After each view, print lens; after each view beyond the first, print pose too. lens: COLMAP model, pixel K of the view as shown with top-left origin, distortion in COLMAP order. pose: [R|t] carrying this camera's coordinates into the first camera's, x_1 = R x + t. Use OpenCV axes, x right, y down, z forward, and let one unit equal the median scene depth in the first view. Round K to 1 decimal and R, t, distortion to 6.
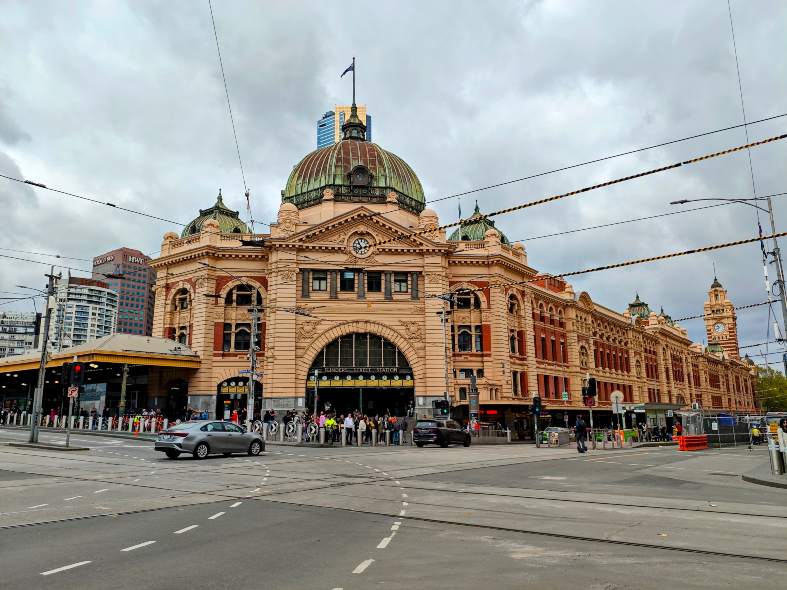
lens RADIAL K [[619.2, 0, 393.5], [0, 619.2, 295.0], [0, 0, 1]] dist [-0.002474, -0.001983]
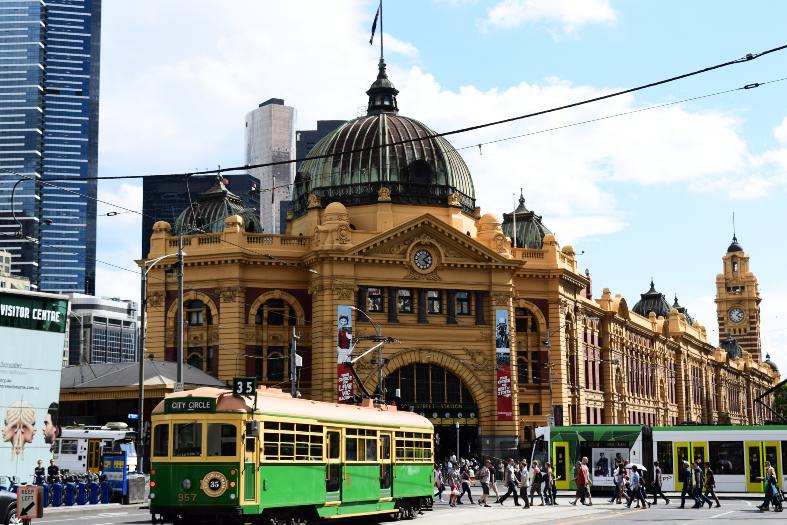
lens RADIAL K [[1255.4, 0, 393.5], [0, 1255.4, 262.5], [0, 0, 1]] dist [-0.237832, 0.020818]
pose [[0.971491, 0.037323, 0.234118, -0.486960], [-0.047675, 0.998112, 0.038716, -0.138059], [-0.232232, -0.048773, 0.971437, -0.643289]]
